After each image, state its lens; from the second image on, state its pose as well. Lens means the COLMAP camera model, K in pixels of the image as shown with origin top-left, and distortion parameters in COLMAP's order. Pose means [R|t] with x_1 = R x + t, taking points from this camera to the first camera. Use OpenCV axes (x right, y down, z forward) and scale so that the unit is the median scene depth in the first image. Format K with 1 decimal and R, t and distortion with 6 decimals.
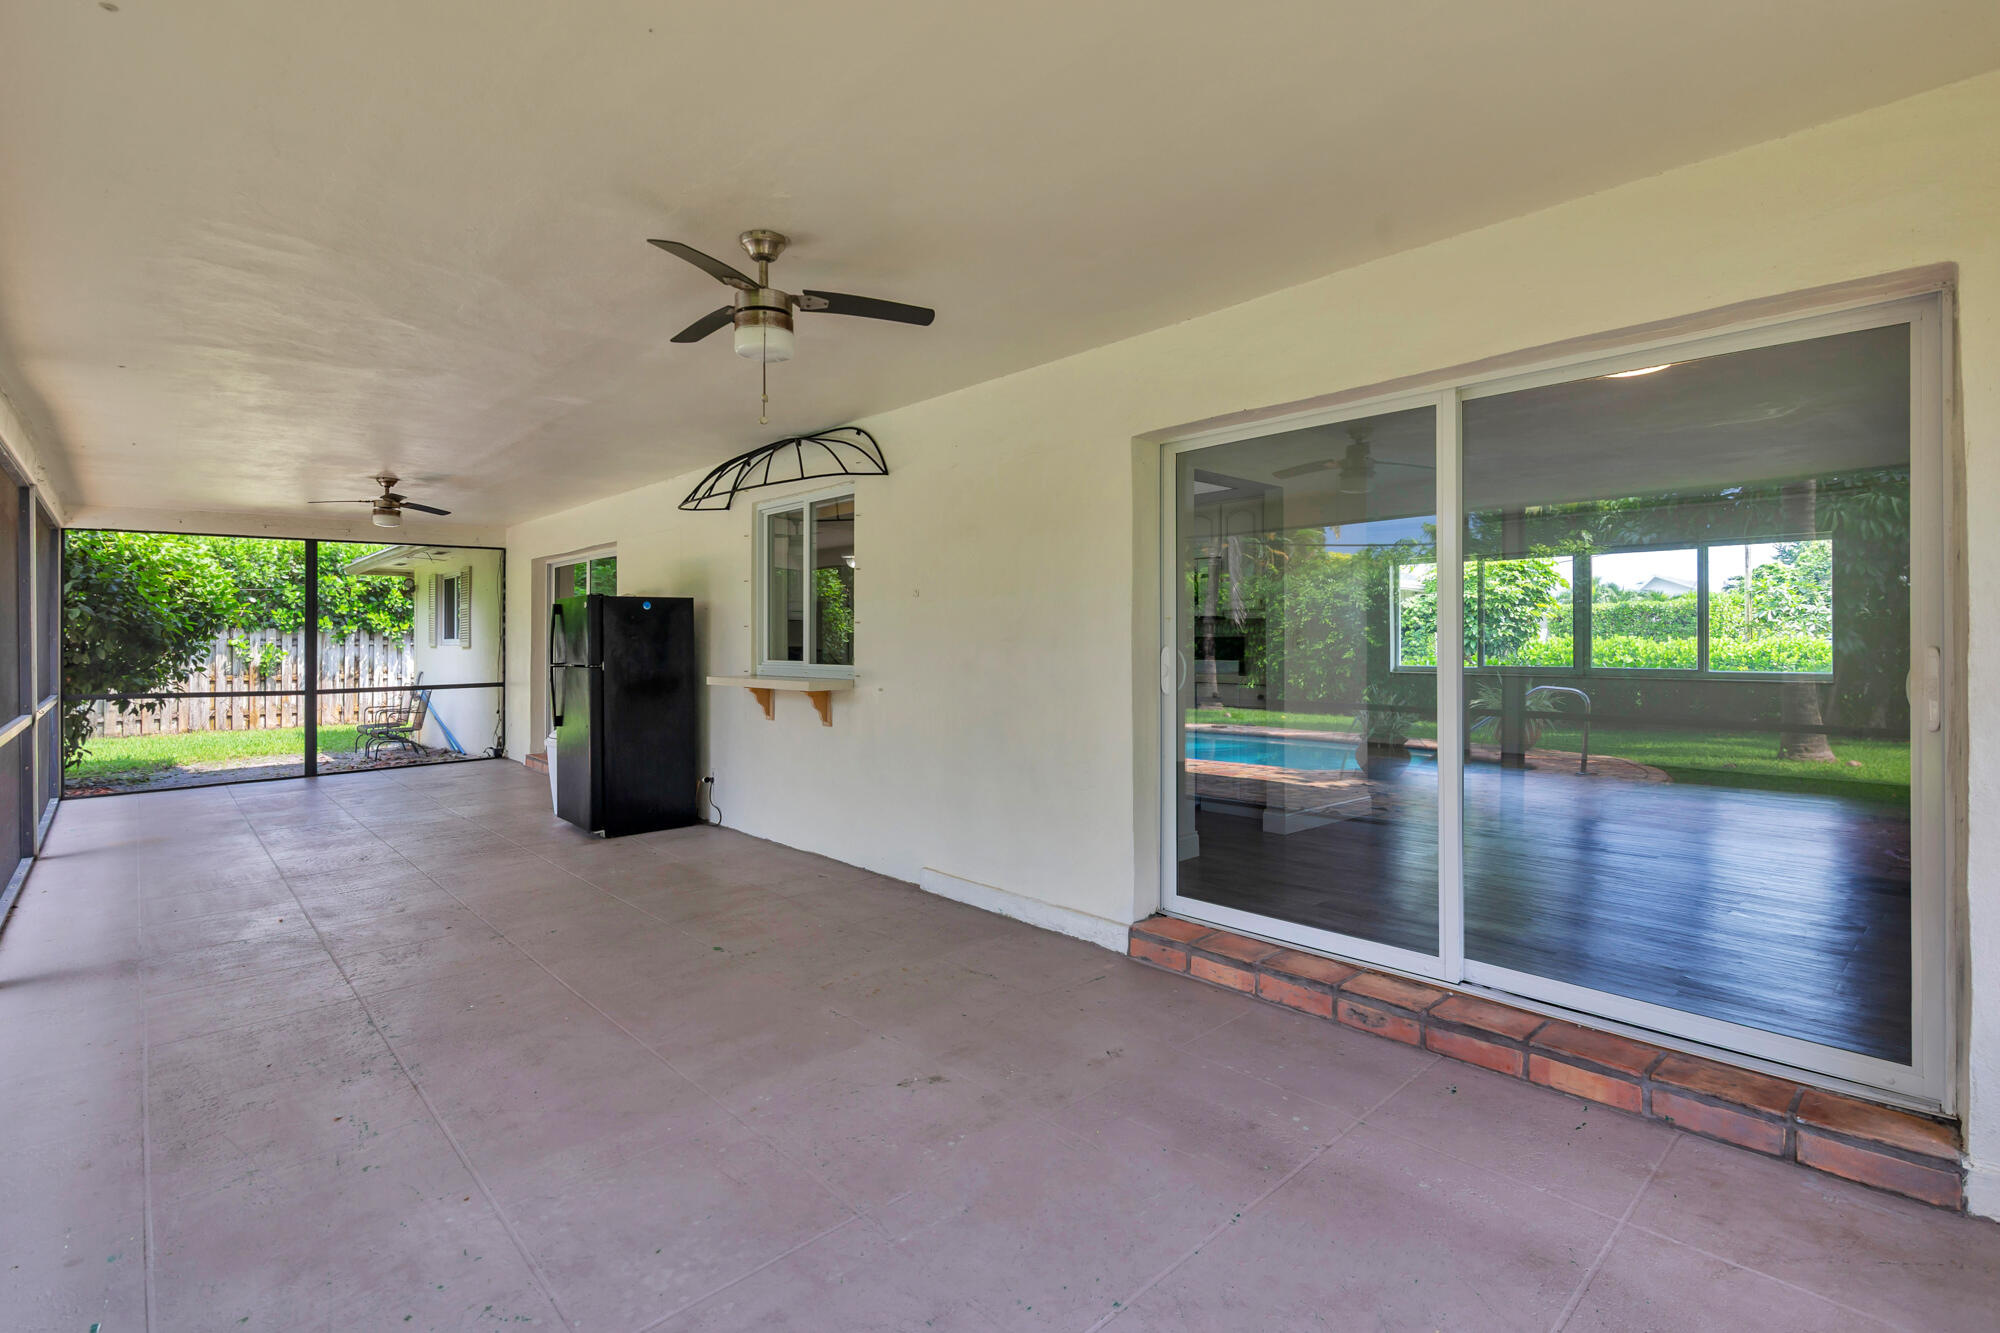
lens RADIAL K [[939.5, 0, 1016.3], [0, 939.5, 649.8], [0, 0, 1]] dist [-0.000170, -0.000101]
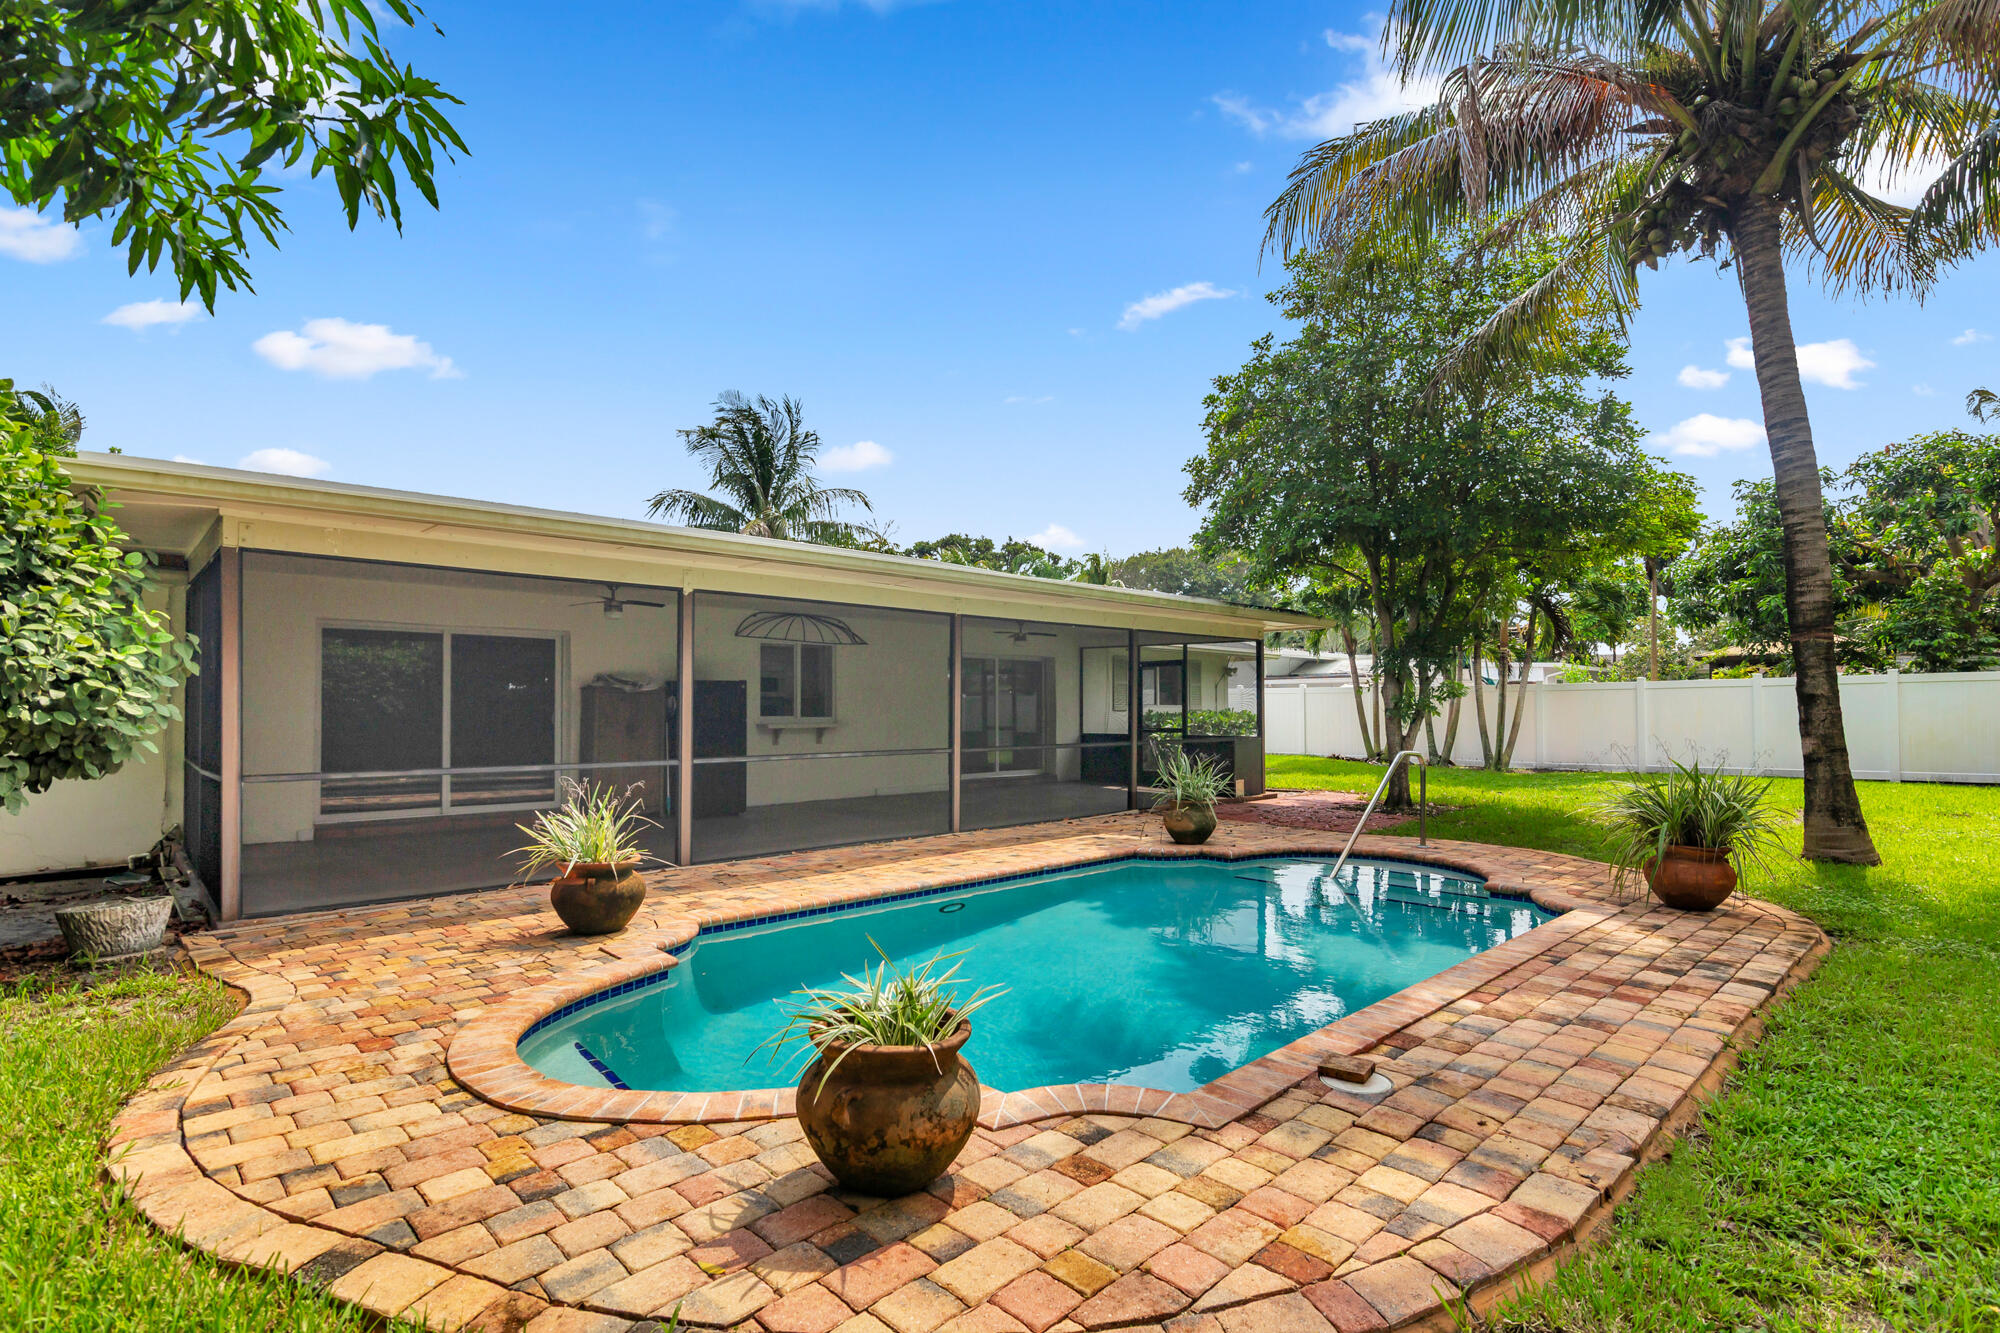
lens RADIAL K [[939.5, 0, 992.8], [0, 939.5, 683.0], [0, 0, 1]] dist [-0.000170, -0.000101]
pose [[0.003139, 0.026261, 0.999650, -1.520005], [0.010502, 0.999599, -0.026293, -0.001073], [-0.999940, 0.010581, 0.002862, 0.354153]]
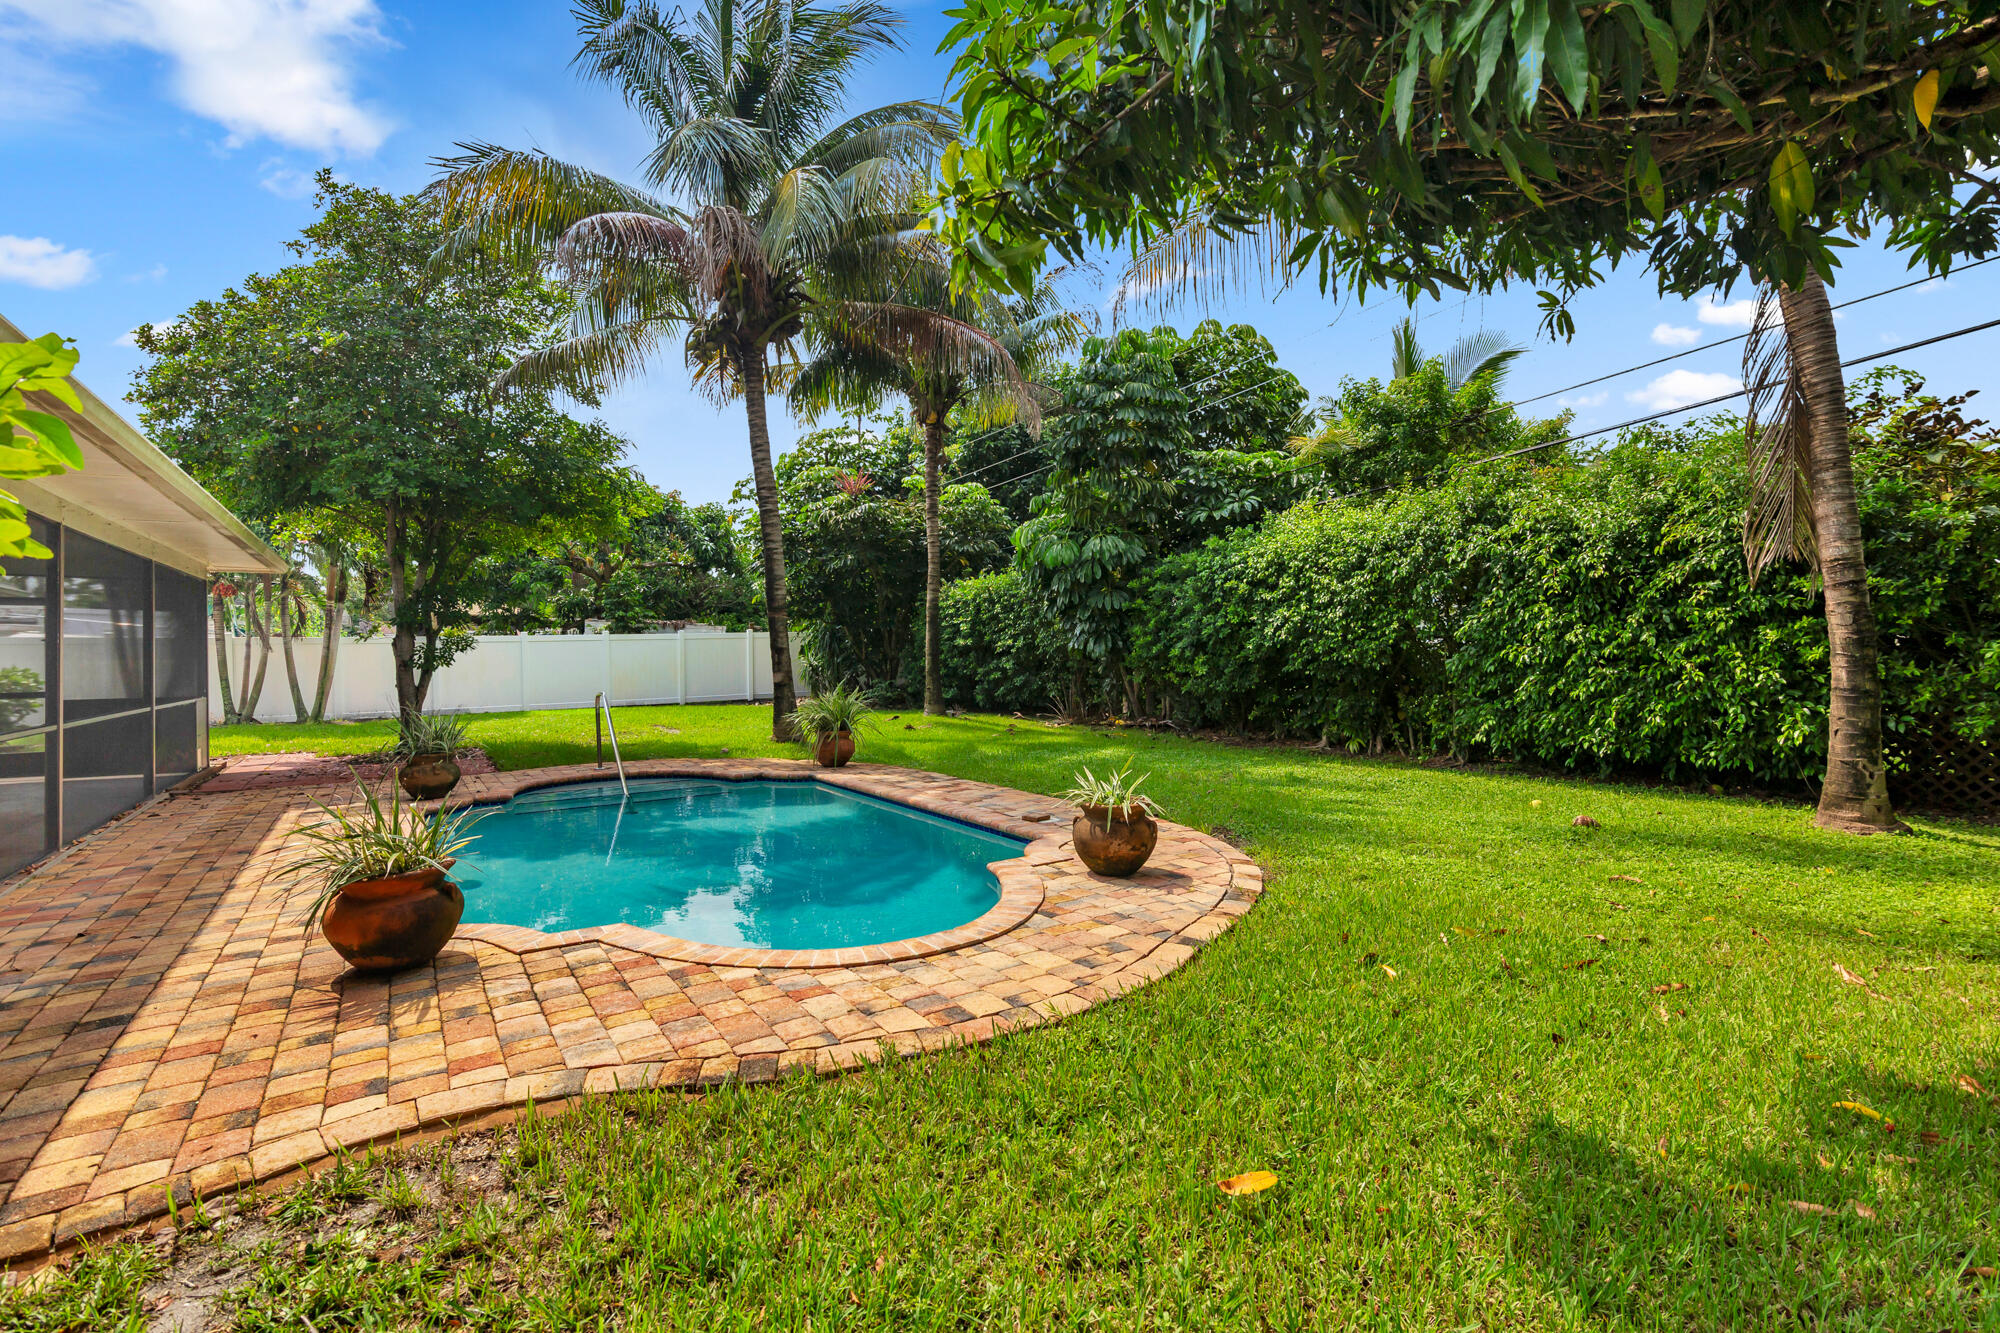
lens RADIAL K [[939.5, 0, 996.6], [0, 939.5, 650.2], [0, 0, 1]] dist [-0.000170, -0.000101]
pose [[-0.982829, 0.013784, 0.184002, -1.279238], [0.015499, 0.999849, 0.007886, -0.005332], [-0.183865, 0.010602, -0.982894, 0.961223]]
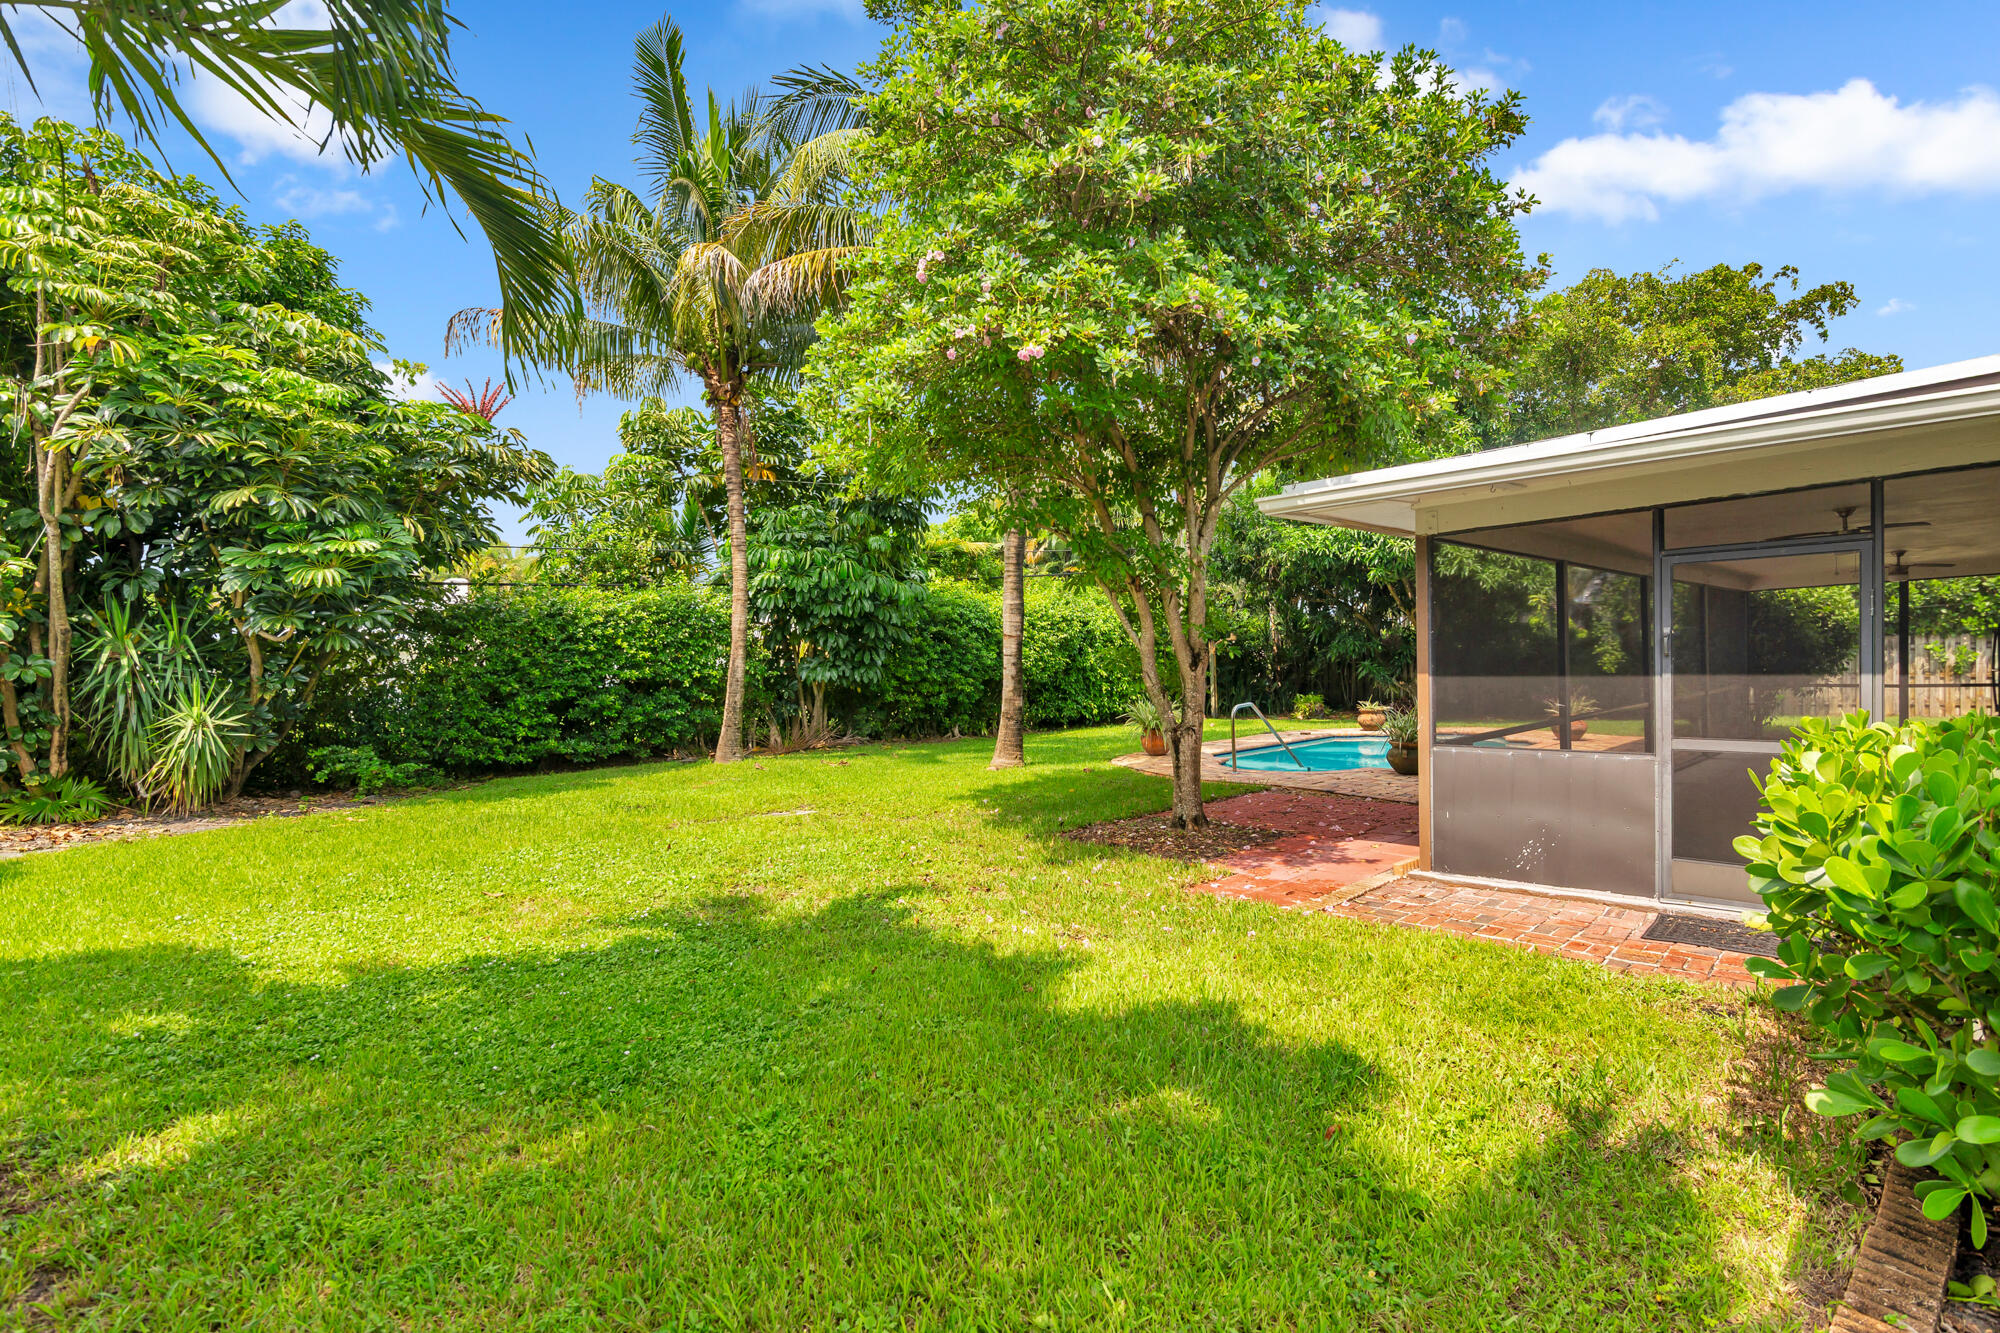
lens RADIAL K [[939.5, 0, 1006.5], [0, 939.5, 682.4], [0, 0, 1]] dist [-0.000170, -0.000101]
pose [[0.004221, 0.022958, -0.999728, 0.670200], [0.017911, 0.999574, 0.023030, -0.017904], [0.999831, -0.018003, 0.003808, -0.374694]]
